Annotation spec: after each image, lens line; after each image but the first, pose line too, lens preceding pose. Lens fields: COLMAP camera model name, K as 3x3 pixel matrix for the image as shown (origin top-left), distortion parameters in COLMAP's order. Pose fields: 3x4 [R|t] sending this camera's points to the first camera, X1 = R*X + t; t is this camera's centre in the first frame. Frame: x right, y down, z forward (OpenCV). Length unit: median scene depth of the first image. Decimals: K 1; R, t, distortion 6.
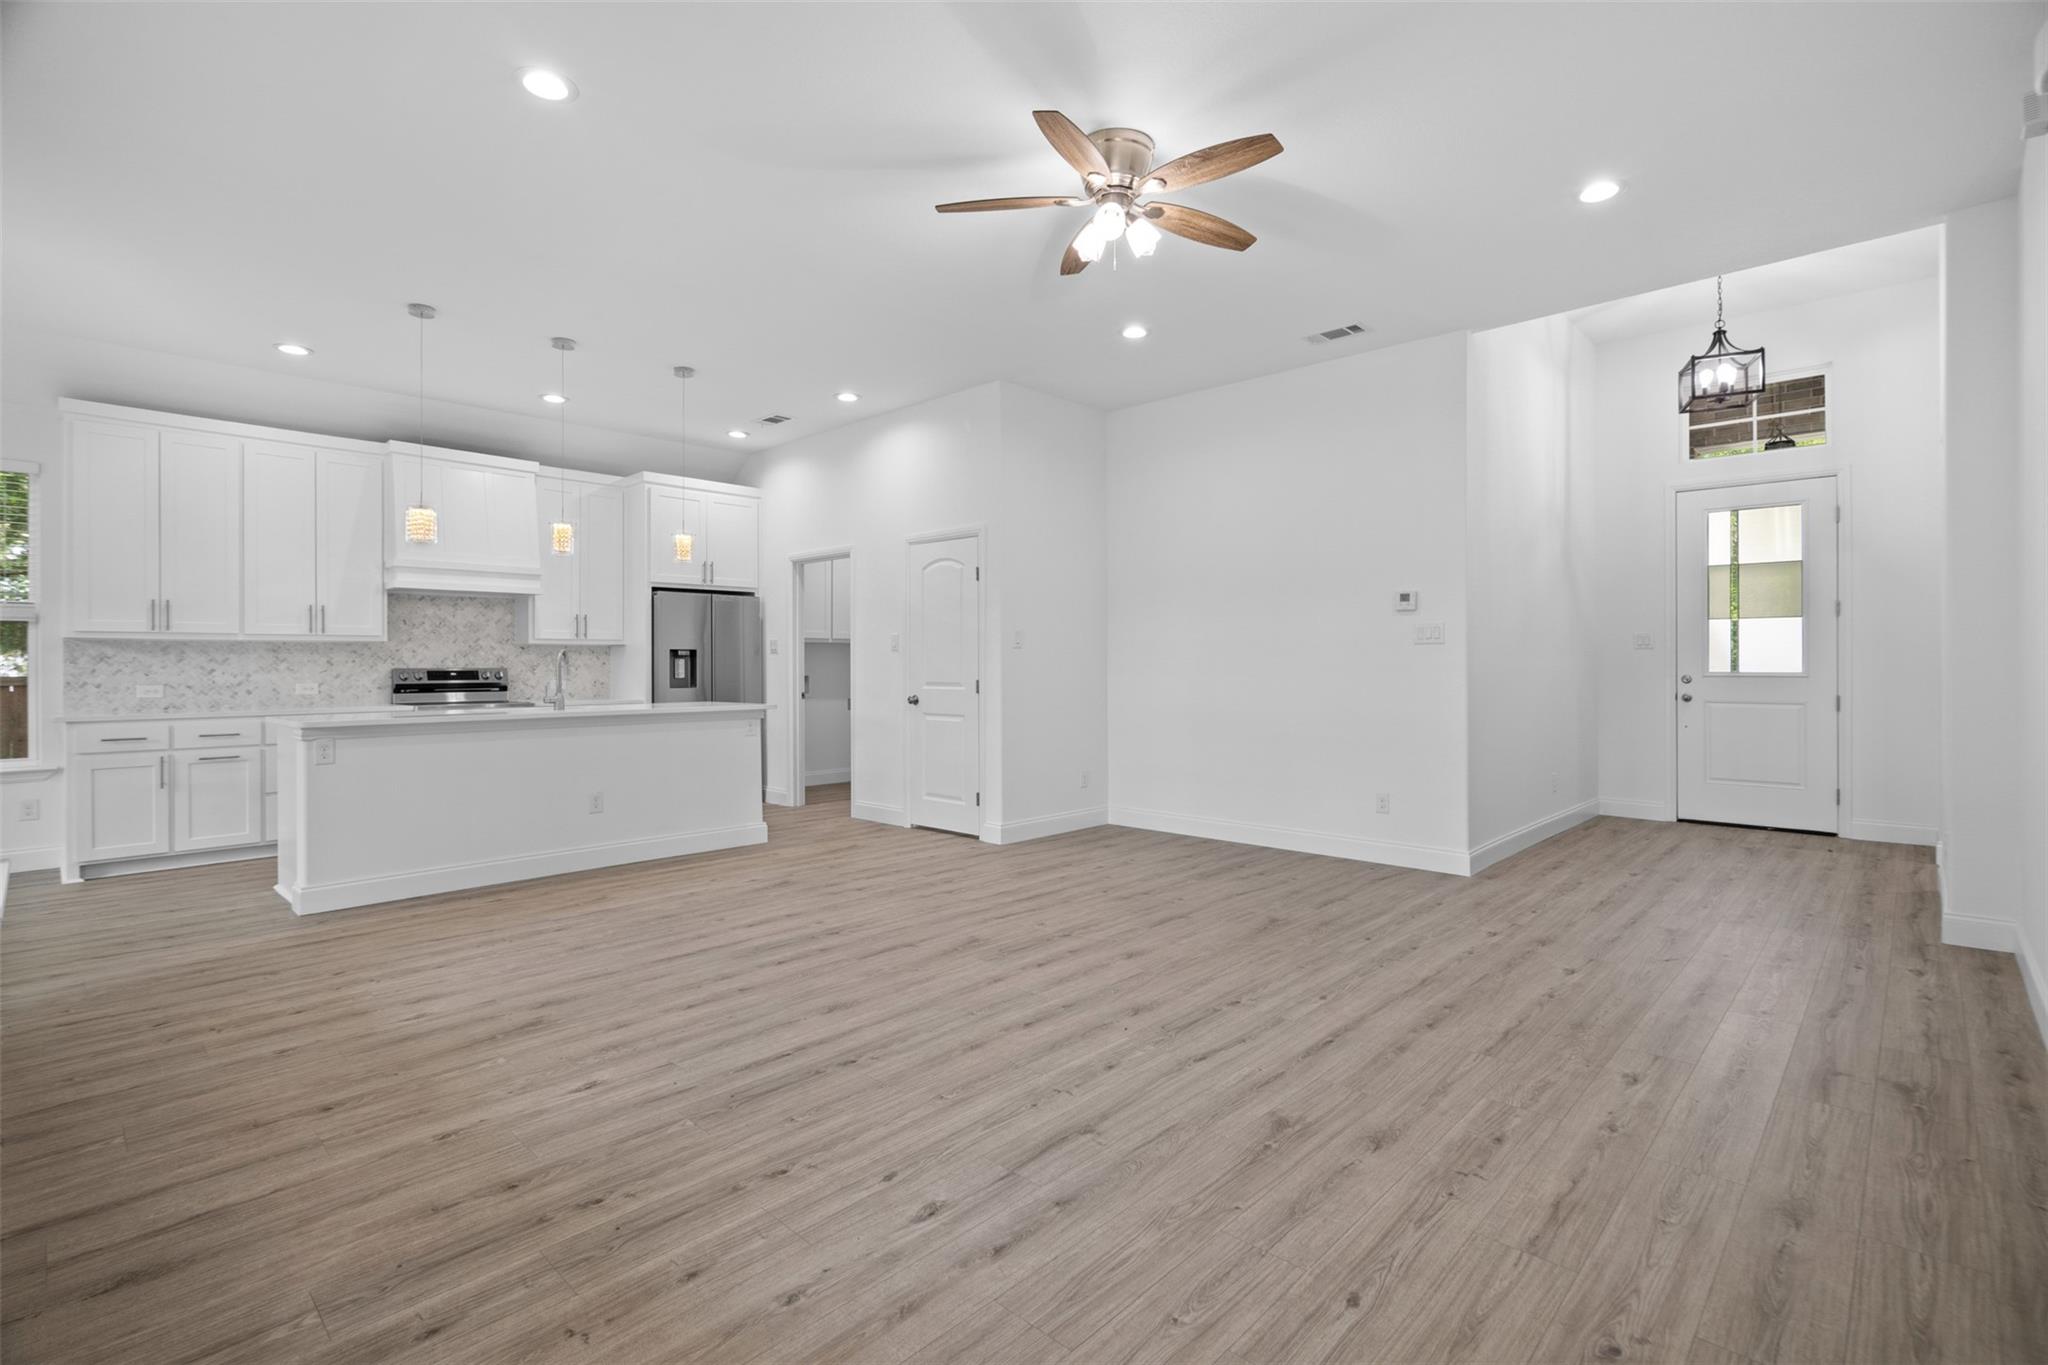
lens RADIAL K [[950.3, 0, 1025.0], [0, 950.3, 663.4], [0, 0, 1]] dist [-0.009487, 0.004331]
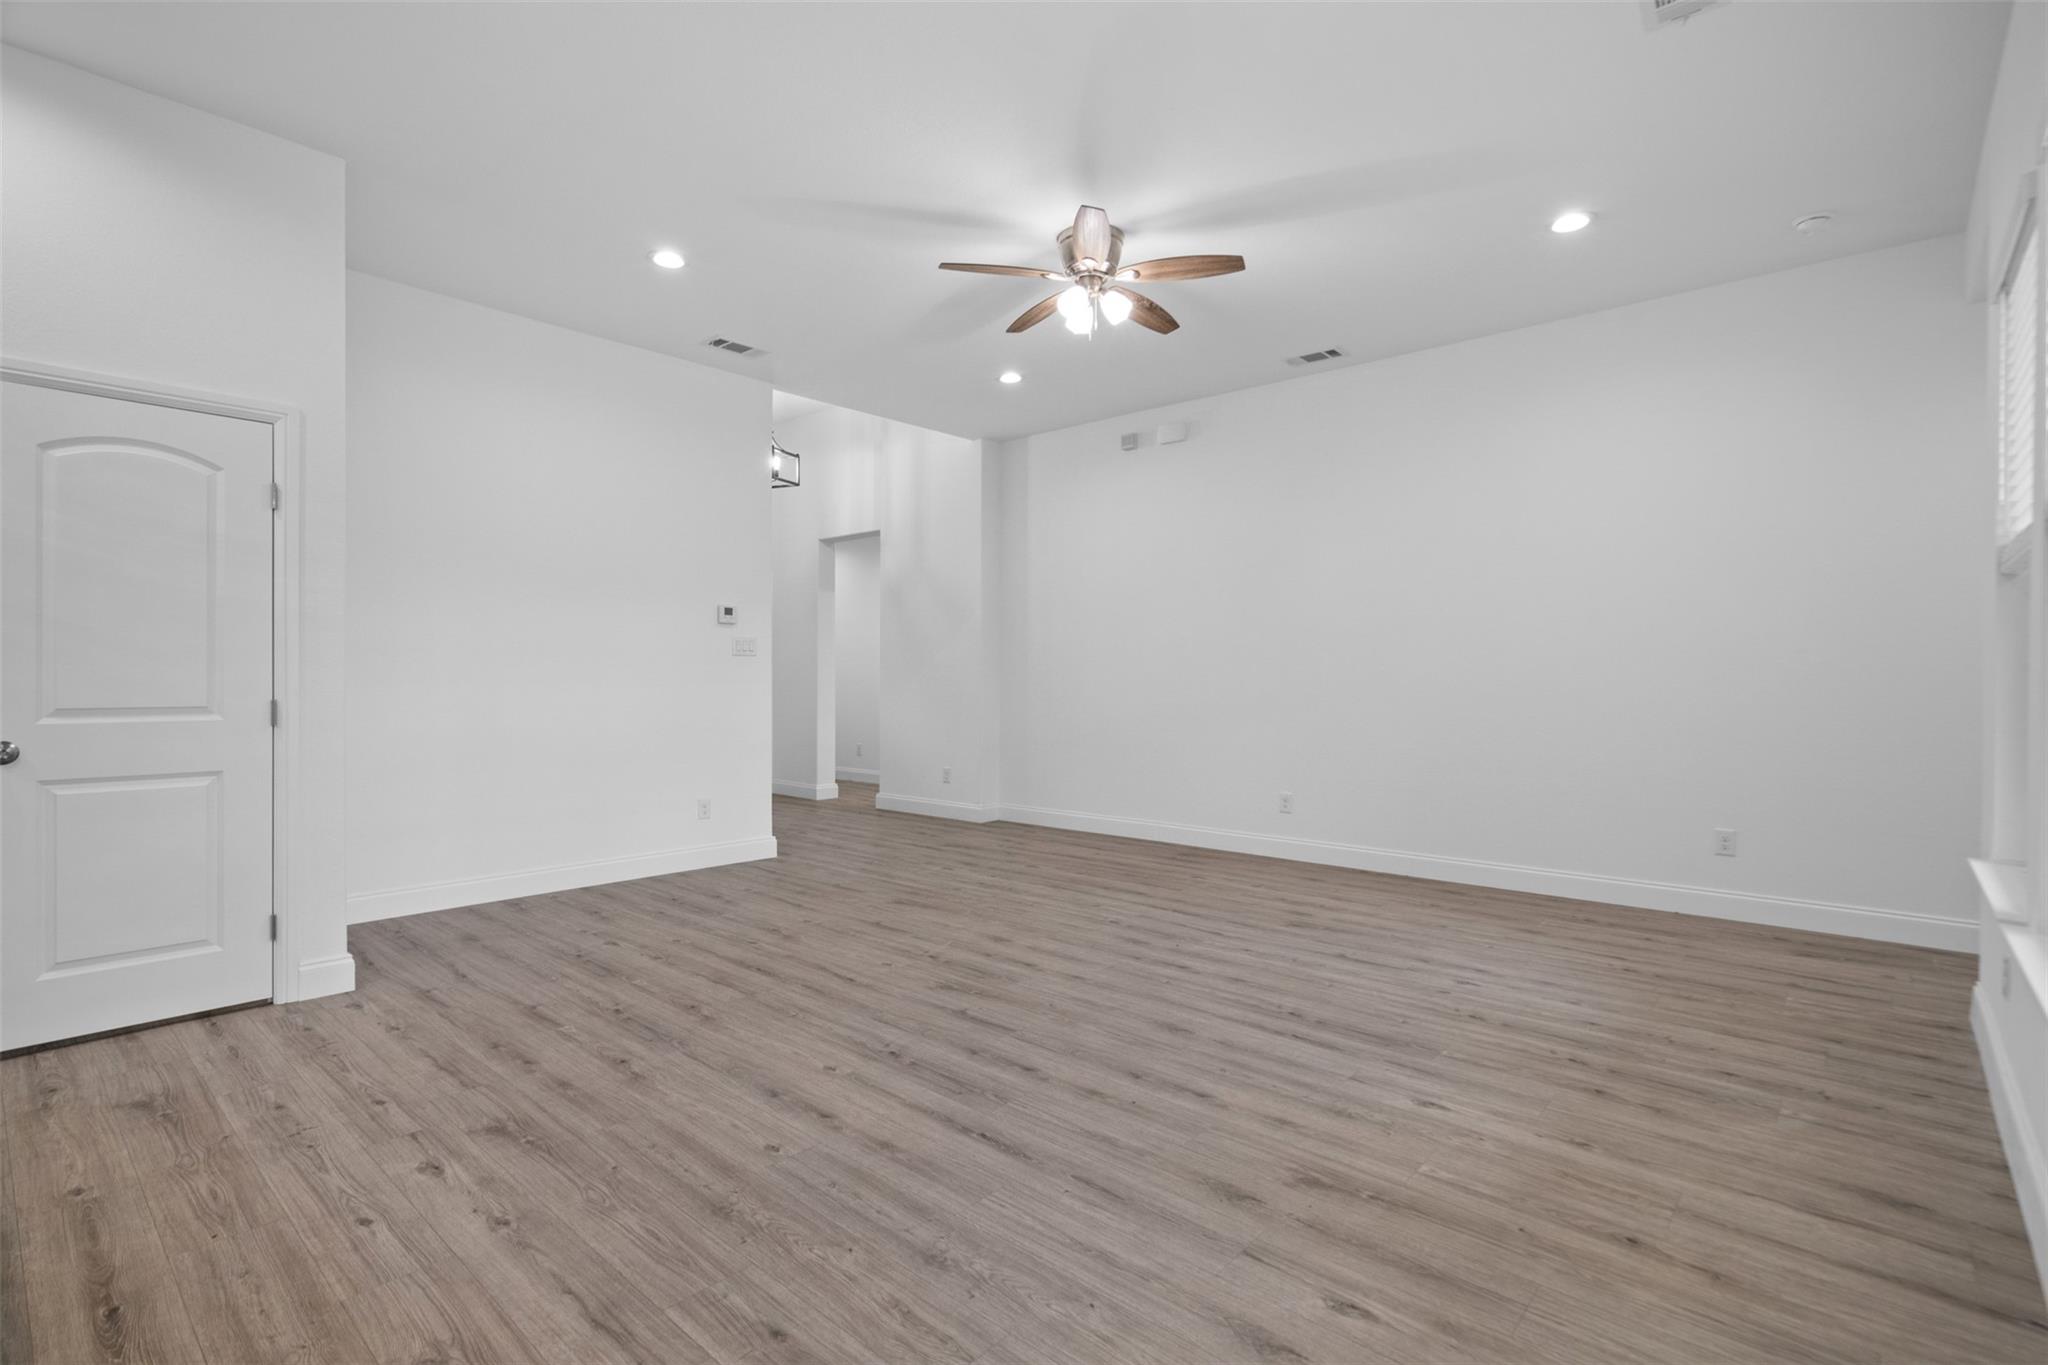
lens RADIAL K [[950.3, 0, 1029.4], [0, 950.3, 676.7], [0, 0, 1]] dist [-0.009487, 0.004331]
pose [[-0.033769, 0.003829, 0.999422, -0.688639], [-0.002954, 0.999988, -0.003931, 0.004931], [-0.999425, -0.003085, -0.033757, 0.699244]]
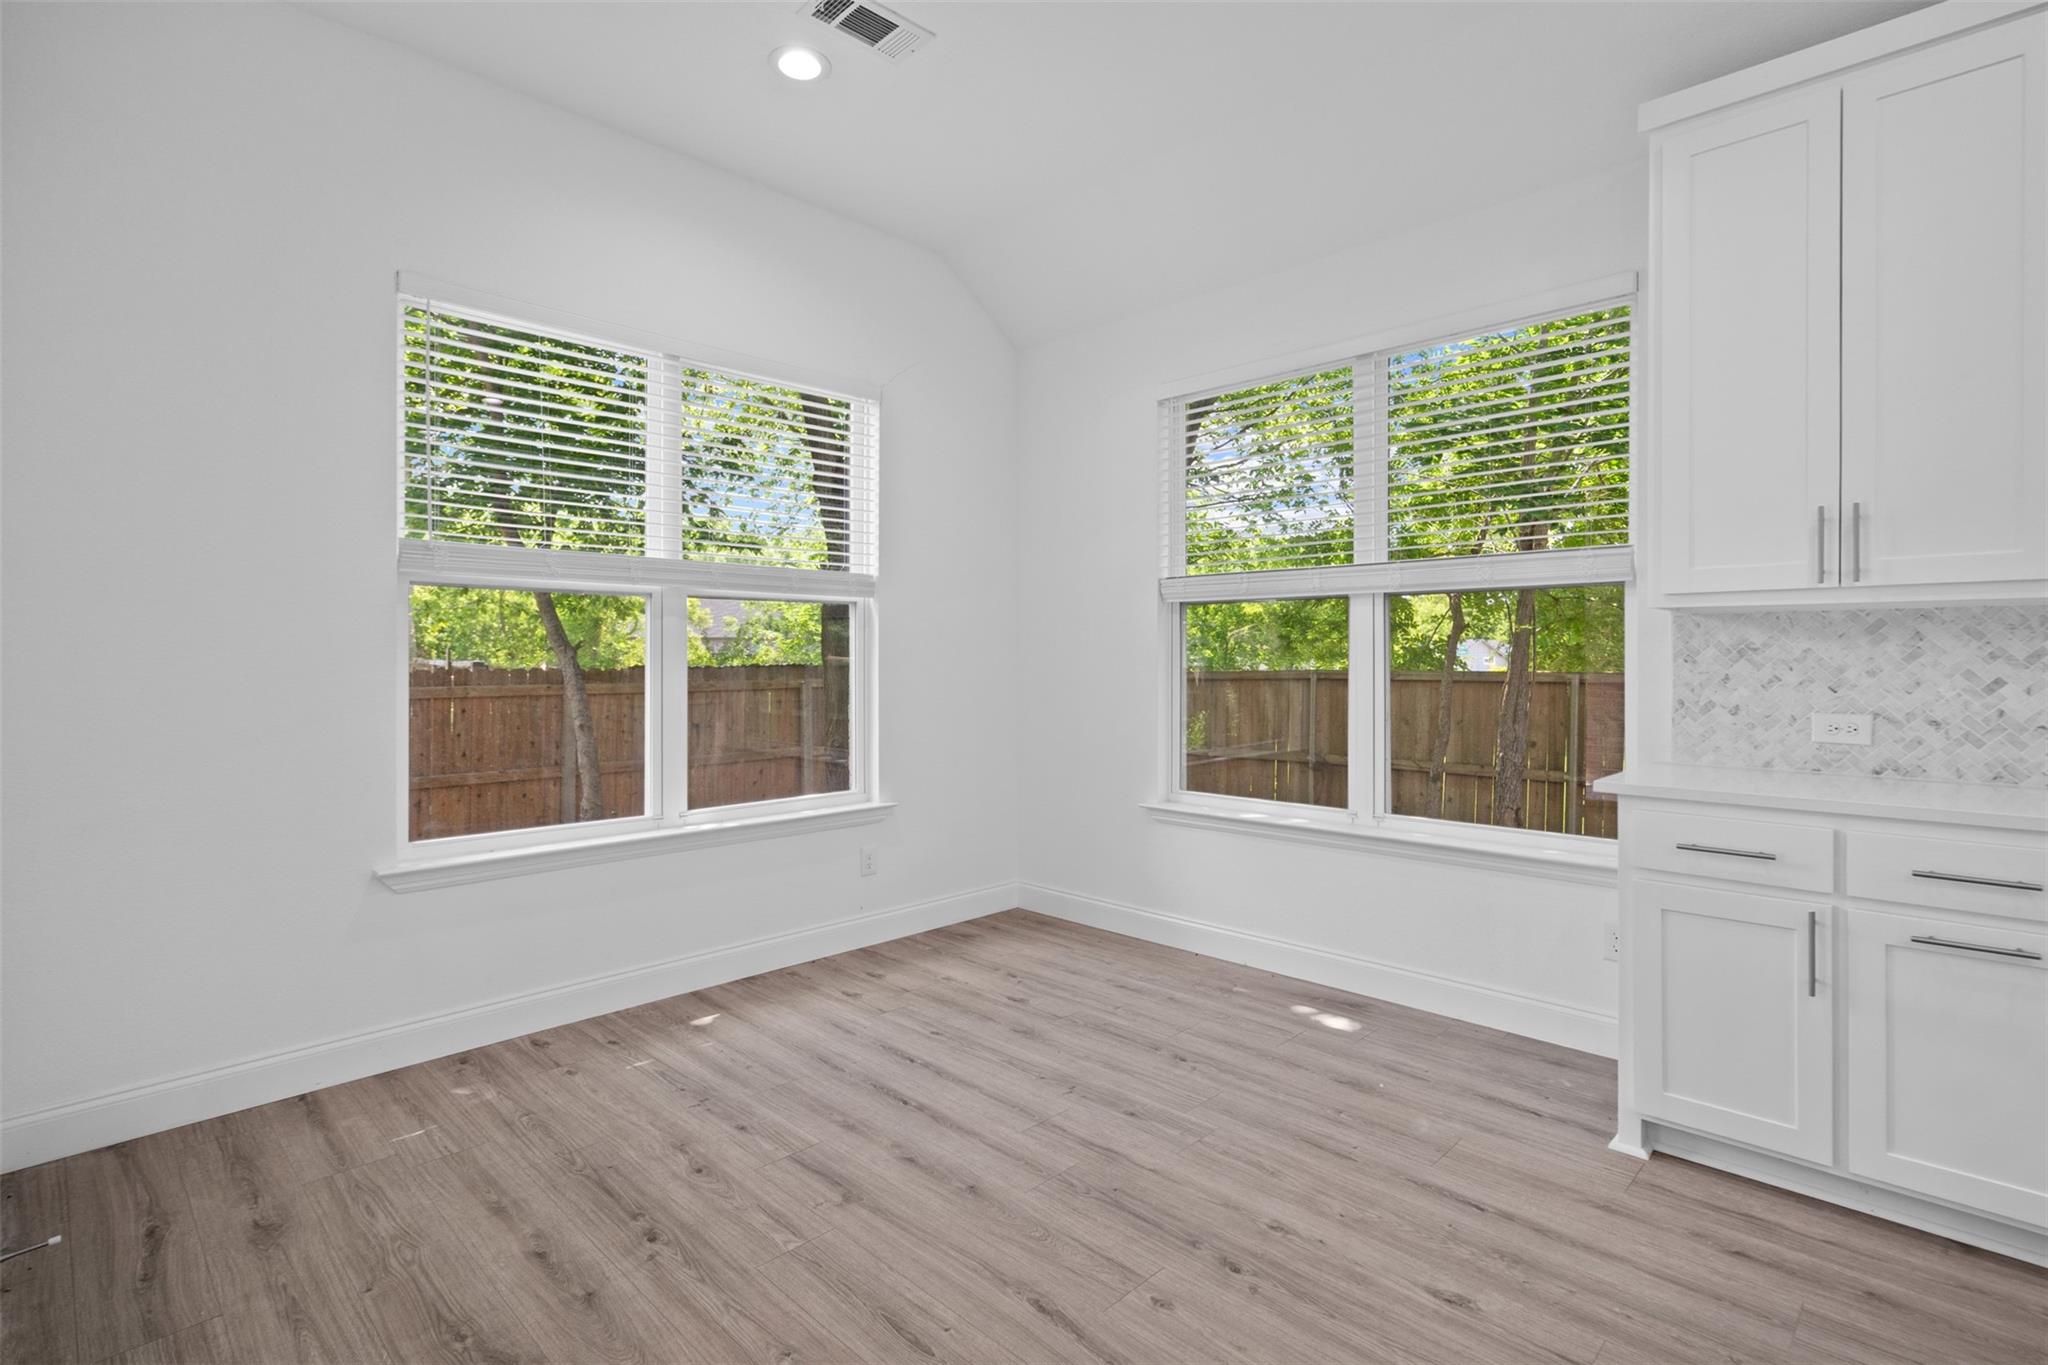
lens RADIAL K [[976.0, 0, 1025.4], [0, 976.0, 658.6], [0, 0, 1]] dist [-0.007511, 0.004907]
pose [[-0.016934, 0.008520, -0.999820, -0.515518], [0.002129, 0.999962, 0.008485, -0.007122], [0.999854, -0.001985, -0.016951, 0.689713]]
